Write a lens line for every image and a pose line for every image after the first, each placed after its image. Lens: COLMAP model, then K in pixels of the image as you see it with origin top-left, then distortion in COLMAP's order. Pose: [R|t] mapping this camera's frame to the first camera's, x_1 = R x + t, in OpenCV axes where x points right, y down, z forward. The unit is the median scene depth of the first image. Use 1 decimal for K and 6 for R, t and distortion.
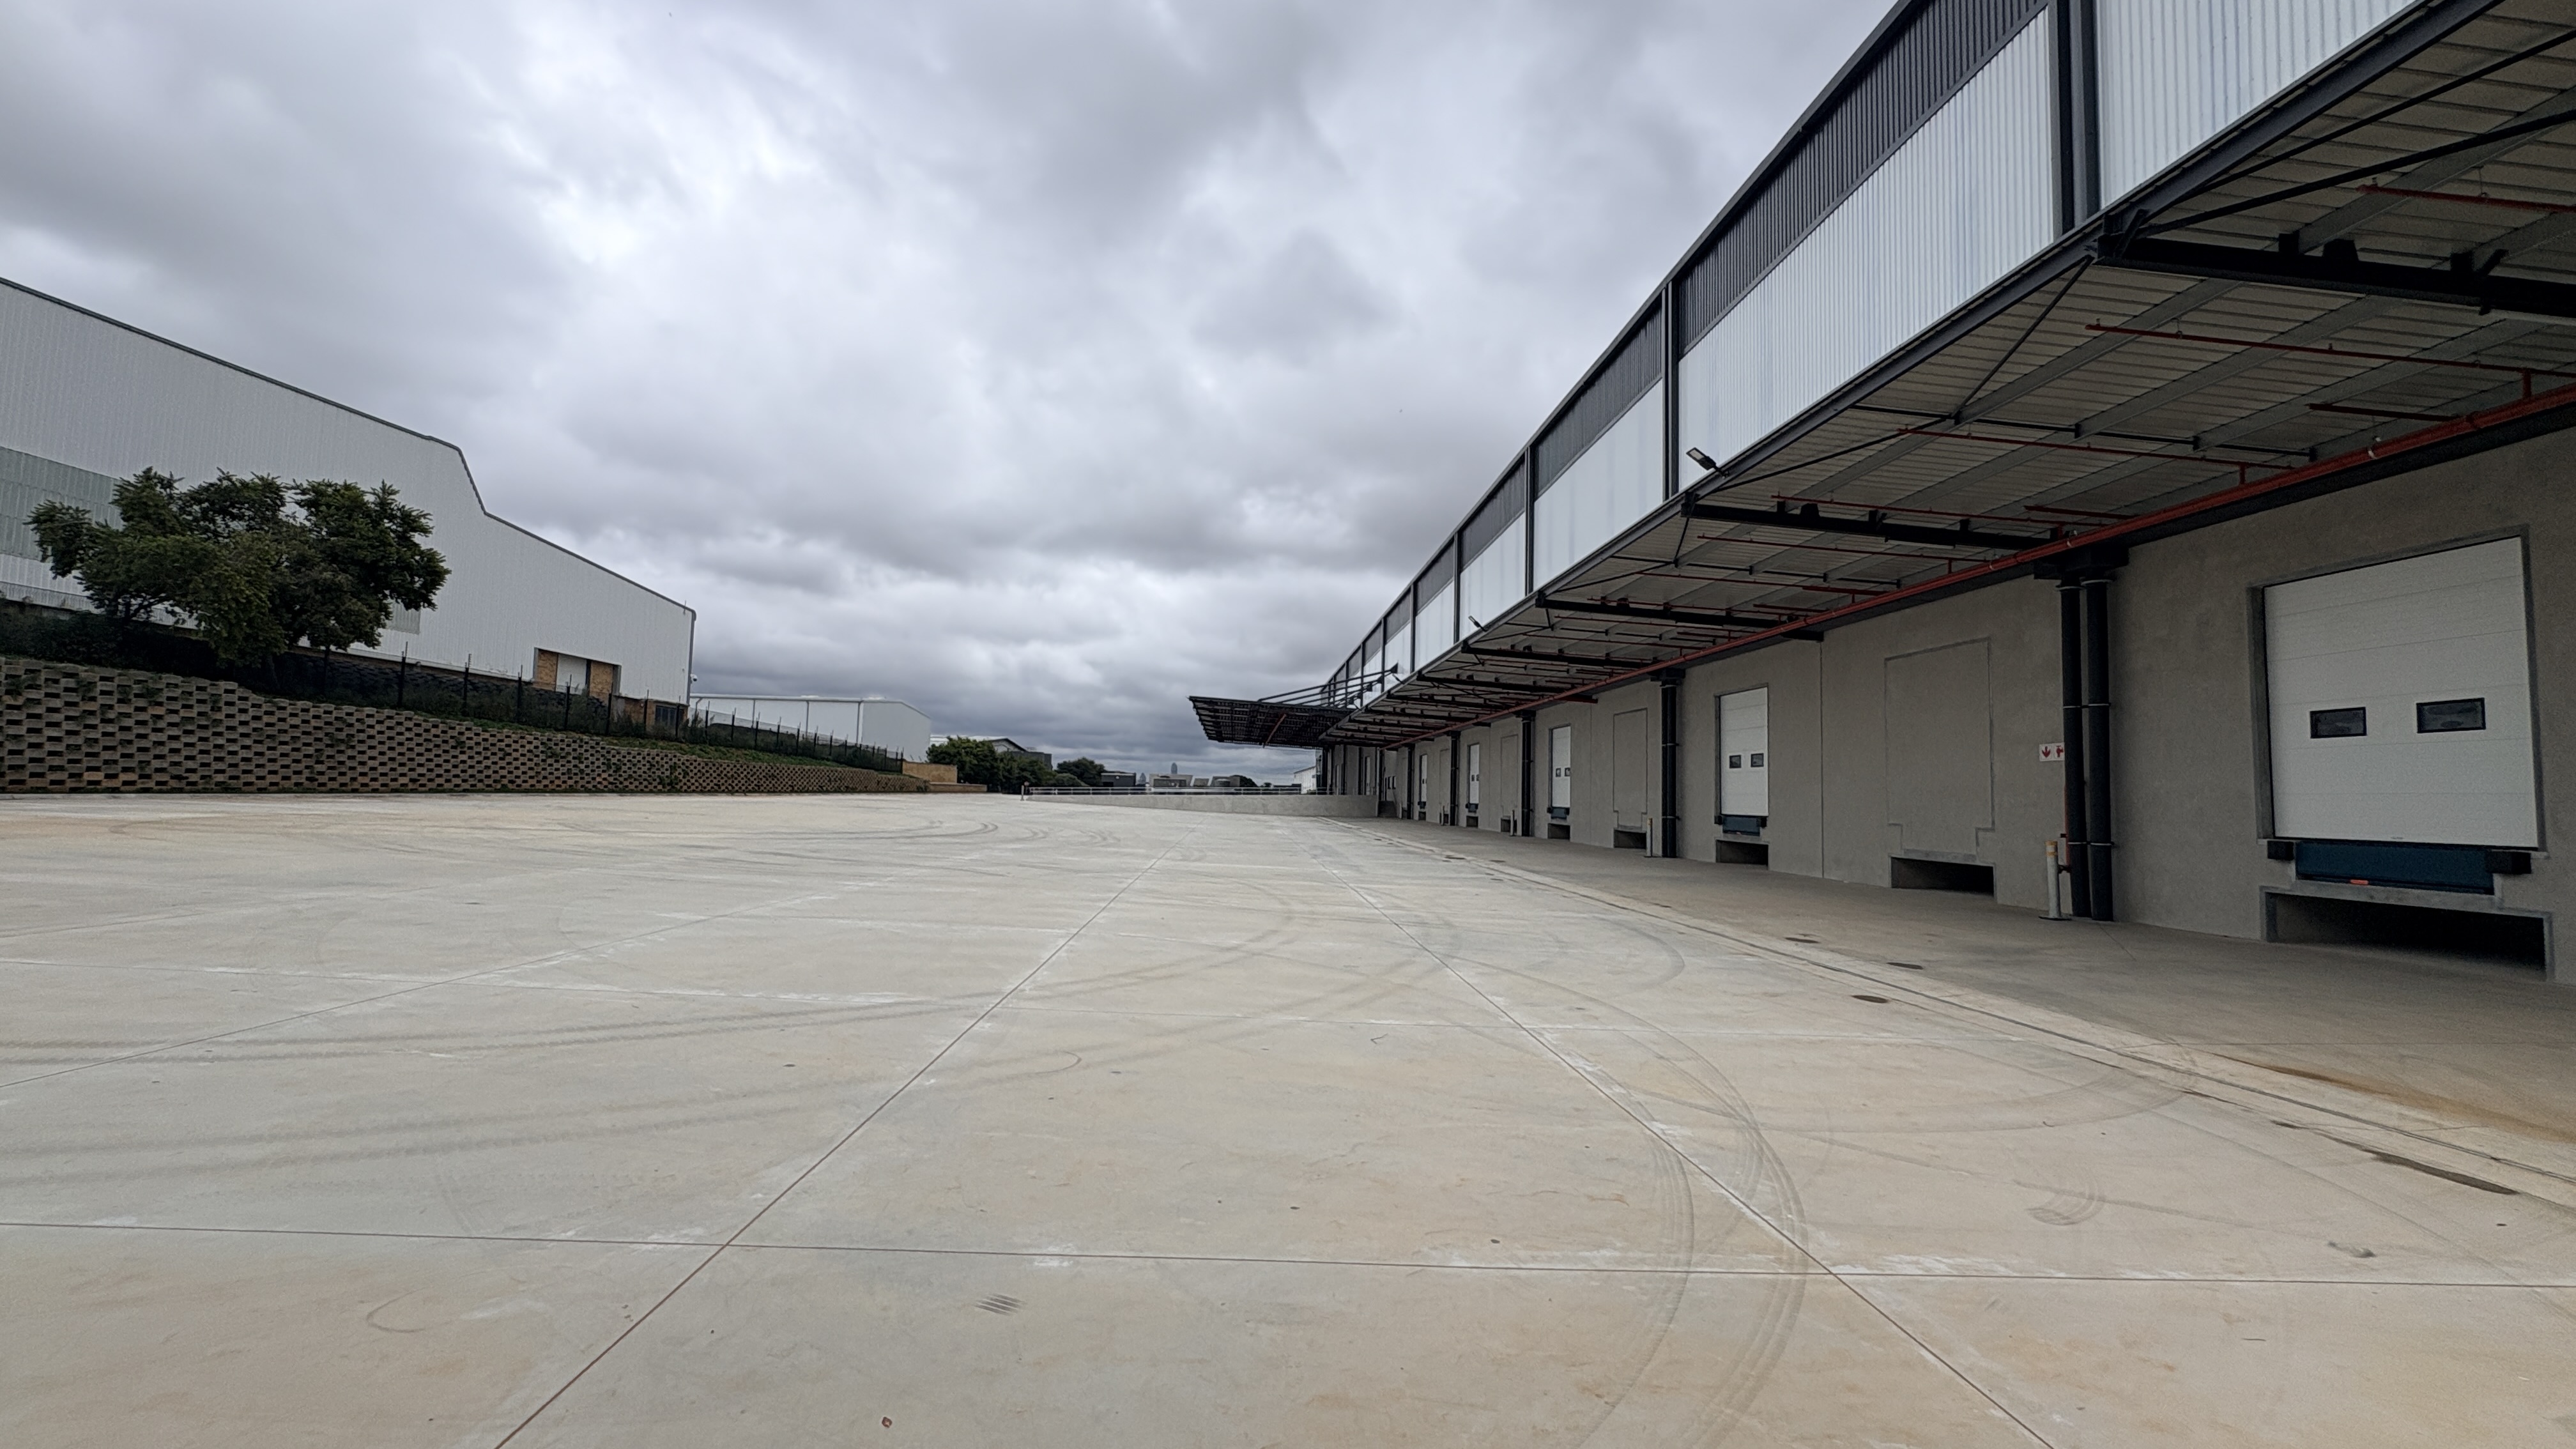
lens RADIAL K [[1056.8, 0, 1295.7], [0, 1056.8, 732.9], [0, 0, 1]] dist [-0.002259, -0.000212]
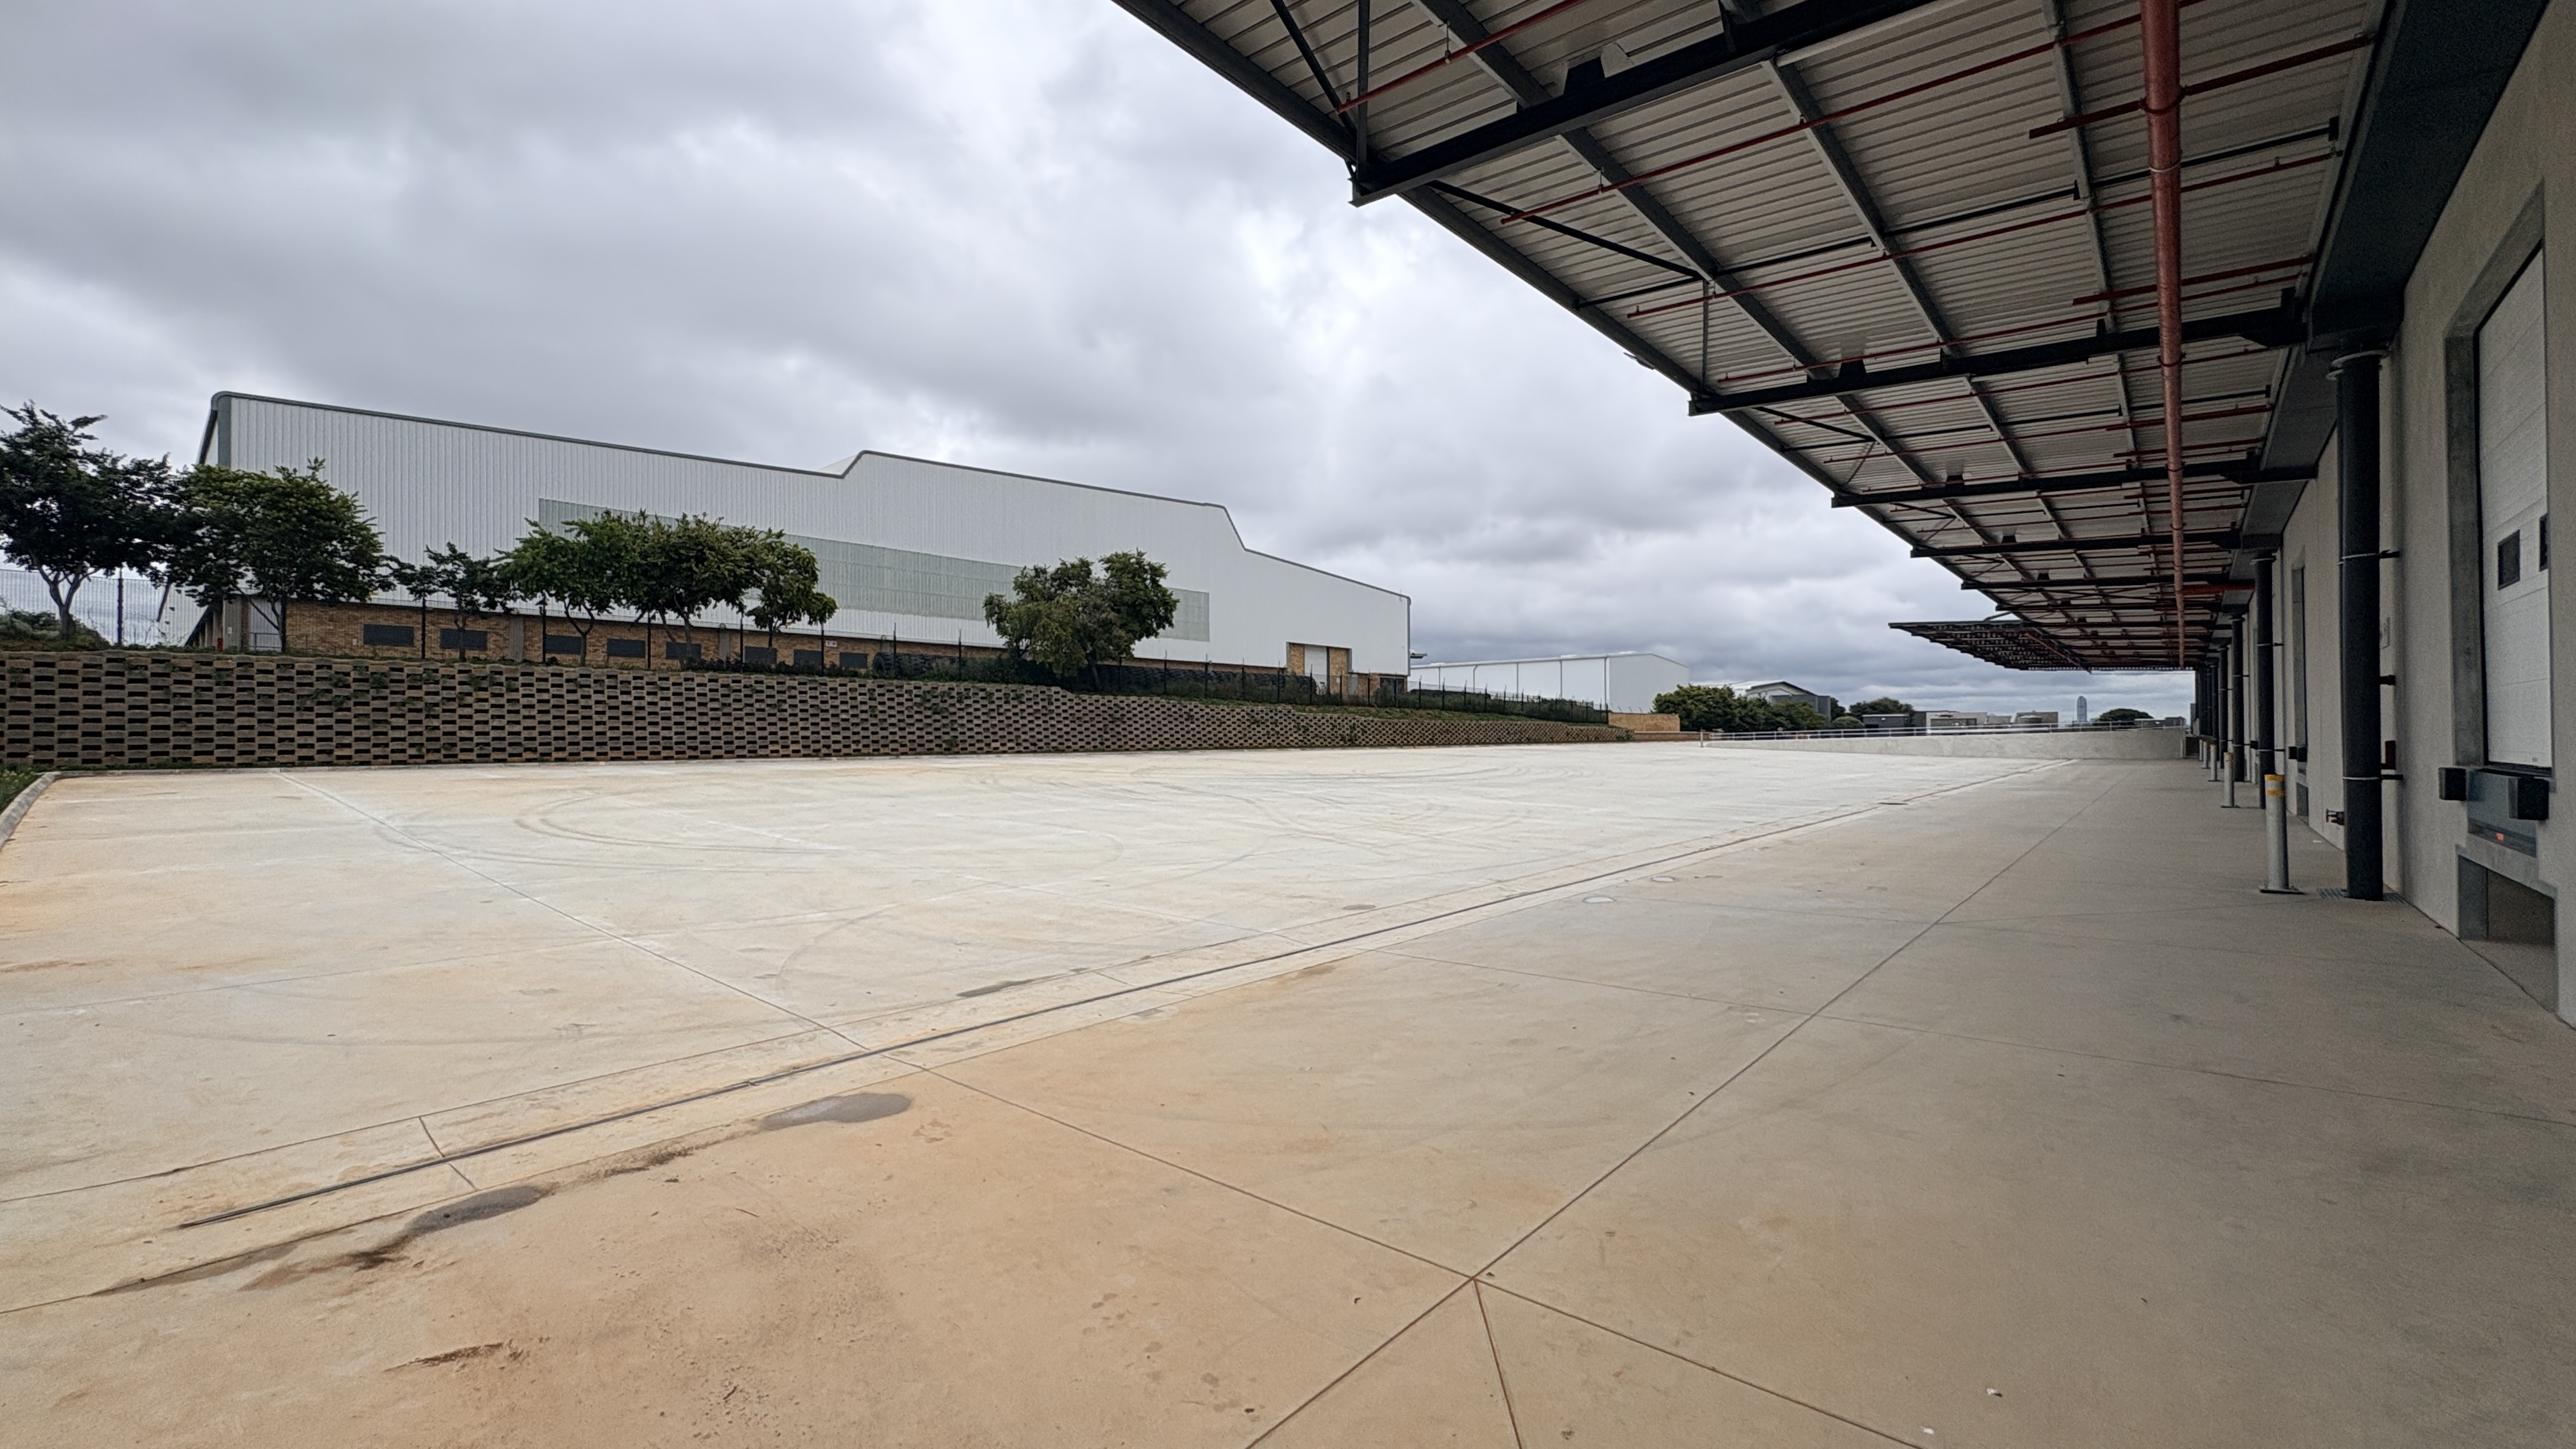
lens RADIAL K [[1056.8, 0, 1298.0], [0, 1056.8, 718.6], [0, 0, 1]] dist [-0.002259, -0.000212]
pose [[0.716512, -0.040857, -0.696377, 0.277903], [0.064550, 0.997883, 0.007869, 0.008813], [0.694581, -0.050589, 0.717633, 0.038951]]
